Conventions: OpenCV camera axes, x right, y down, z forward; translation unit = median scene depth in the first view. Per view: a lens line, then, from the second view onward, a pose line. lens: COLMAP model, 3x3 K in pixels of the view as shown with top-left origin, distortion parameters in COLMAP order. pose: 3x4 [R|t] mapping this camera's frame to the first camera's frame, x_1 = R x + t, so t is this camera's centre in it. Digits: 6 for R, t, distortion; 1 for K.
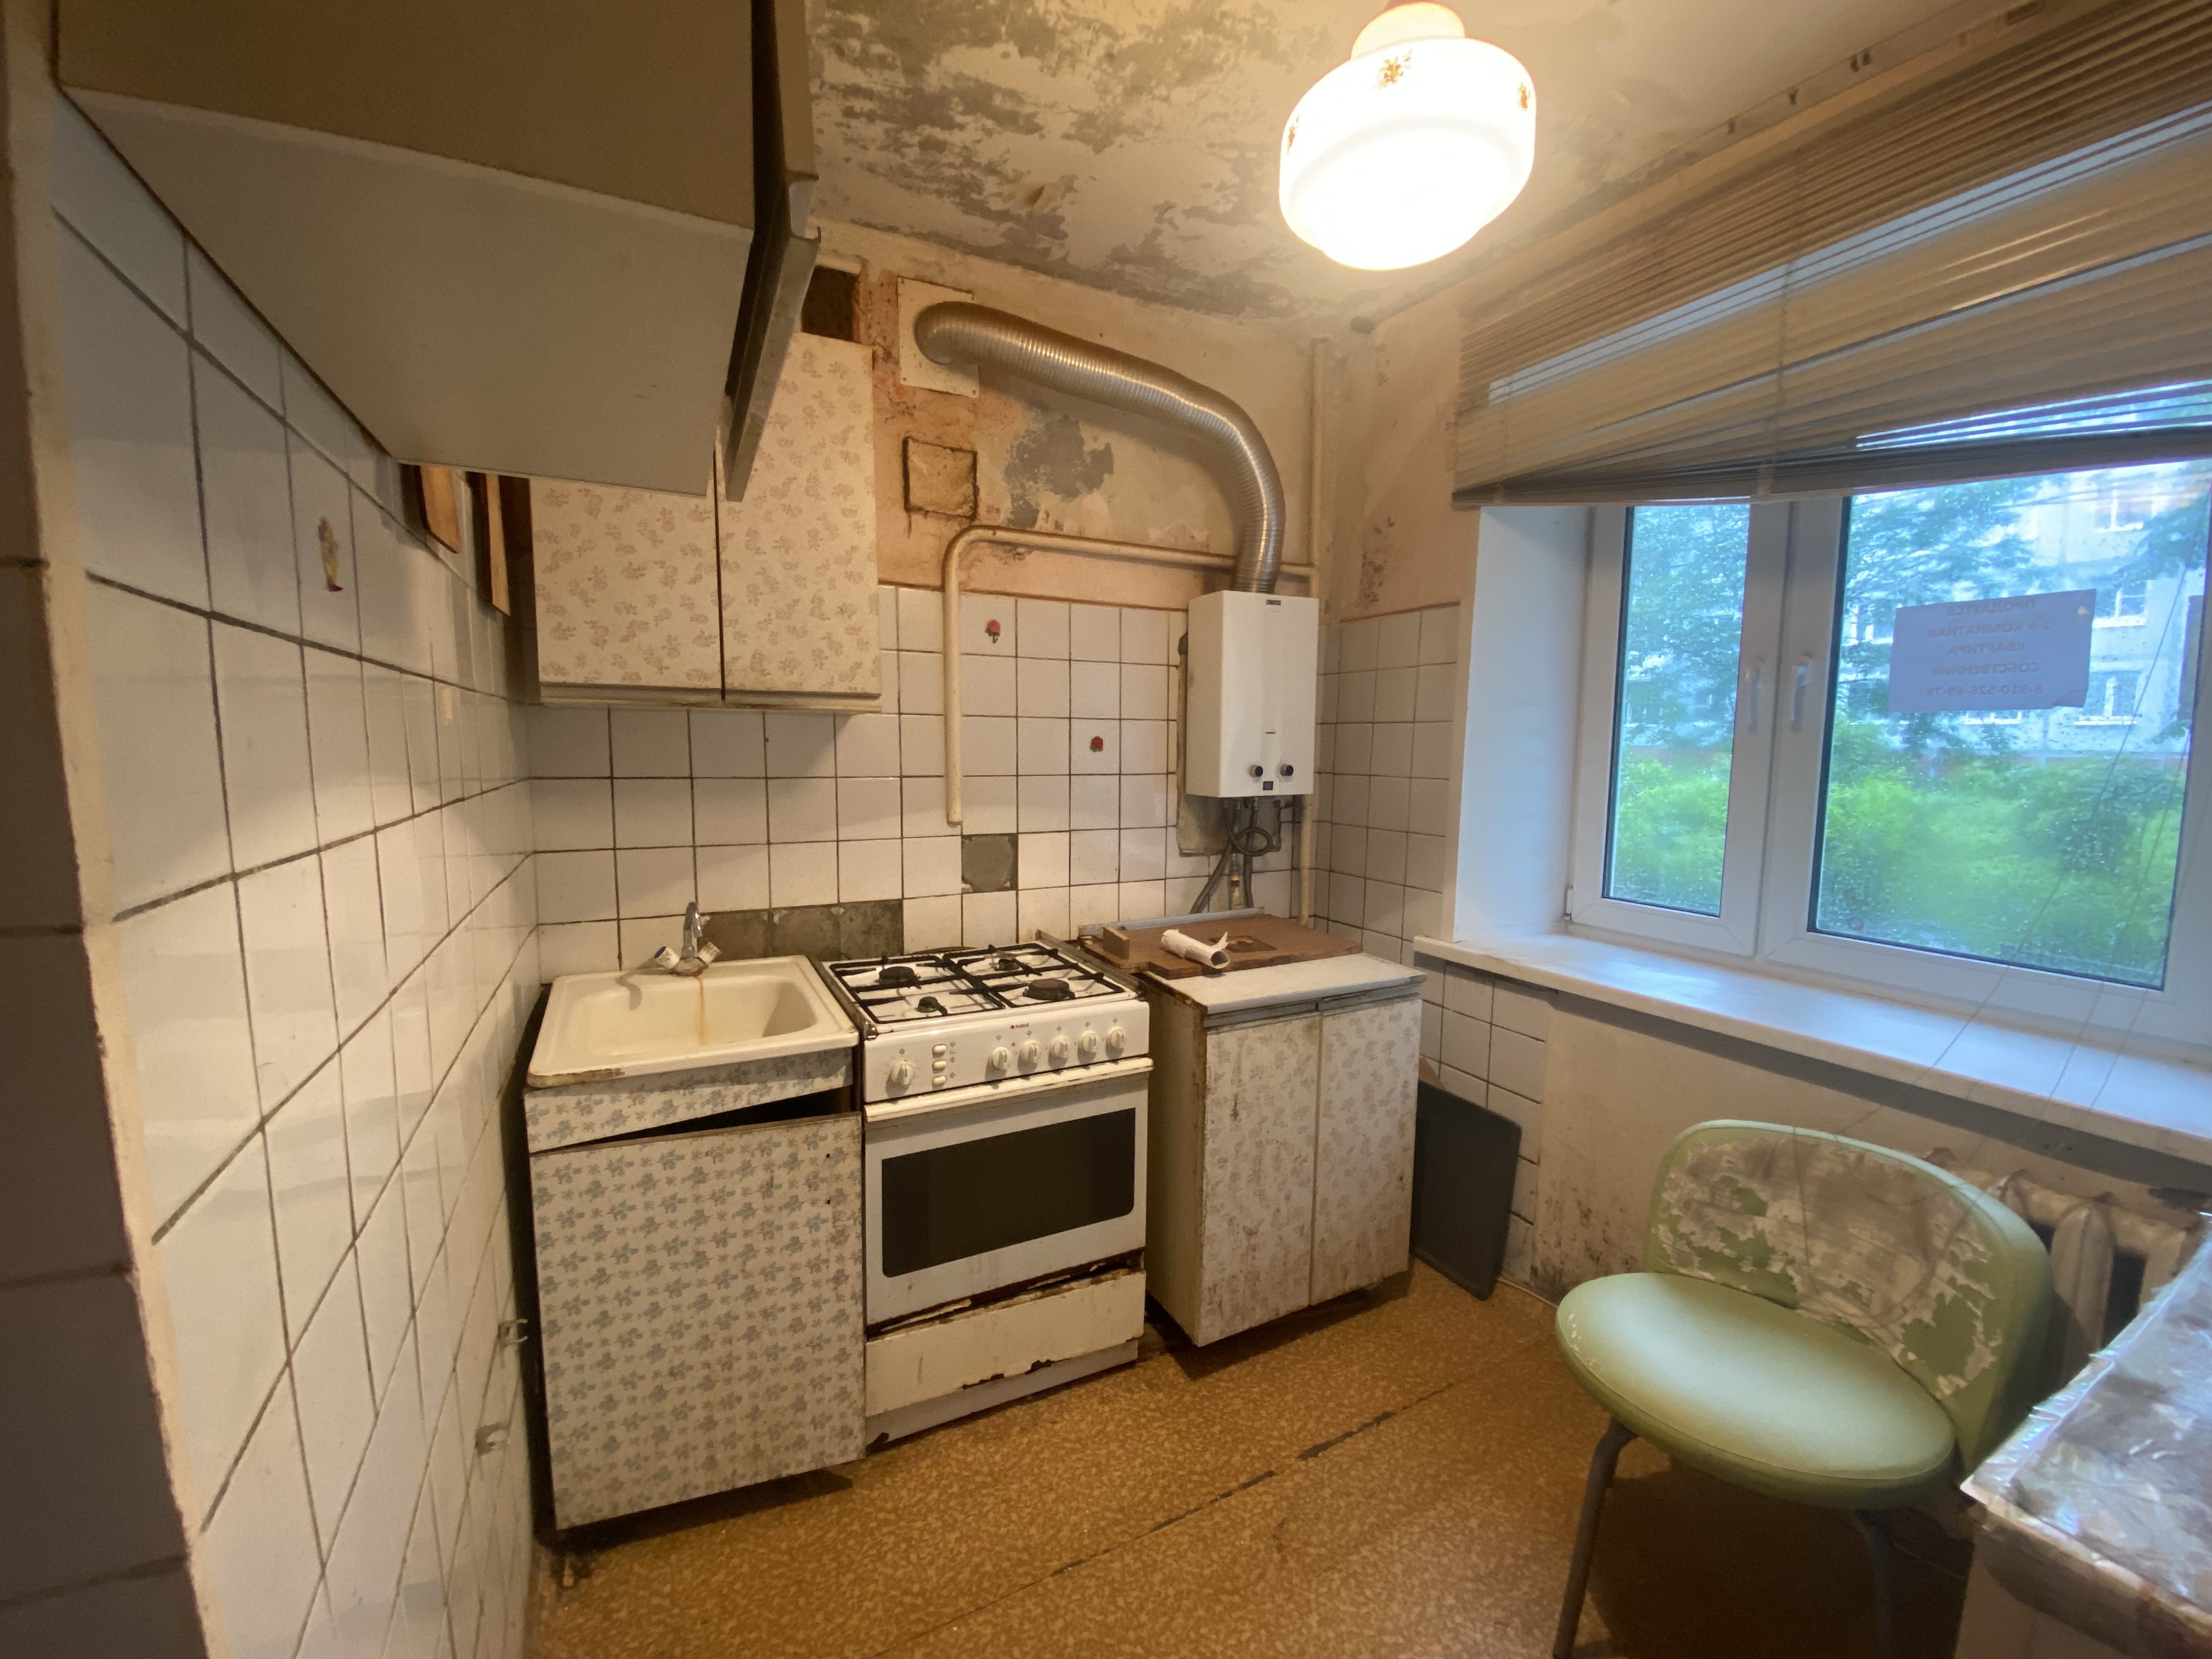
lens RADIAL K [[893.5, 0, 1098.0], [0, 893.5, 836.6], [0, 0, 1]] dist [0.054926, -0.043086]
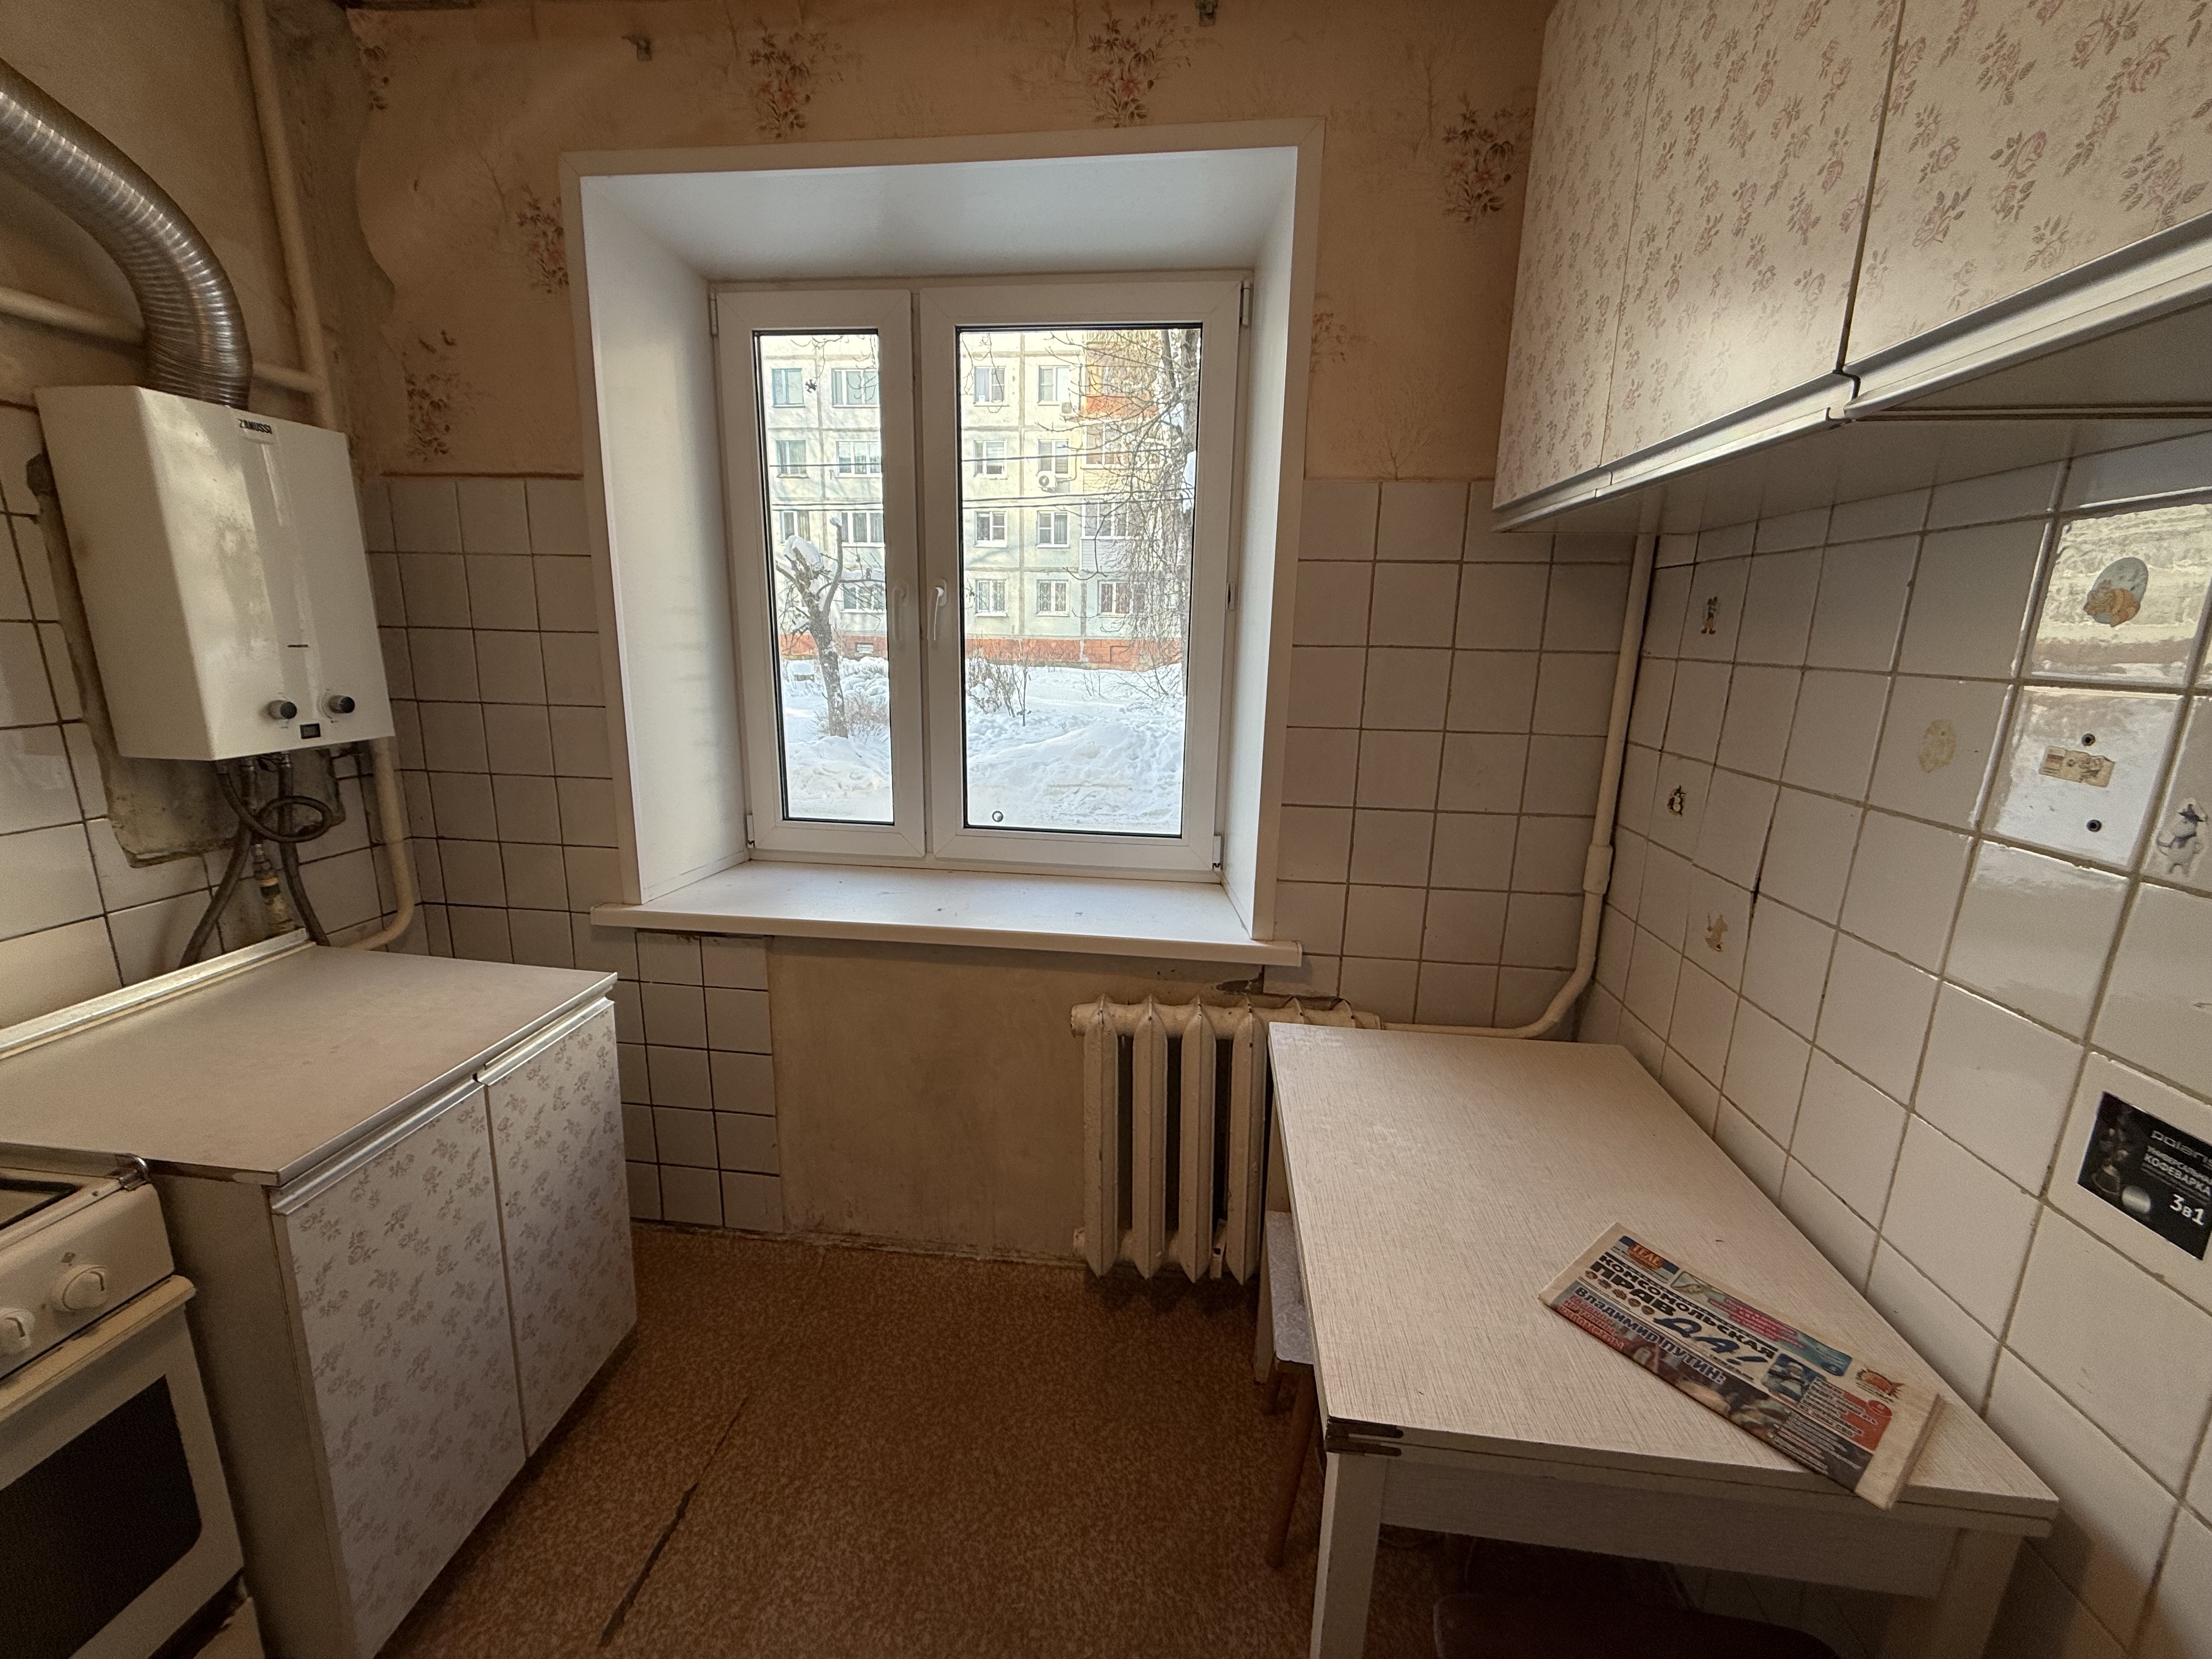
lens RADIAL K [[875.7, 0, 1104.6], [0, 875.7, 830.0], [0, 0, 1]] dist [-0.000911, 0.000234]
pose [[0.559496, -0.178258, 0.809437, -0.010644], [0.070165, 0.983279, 0.168043, -0.069207], [-0.825858, -0.037226, 0.562648, 0.246374]]
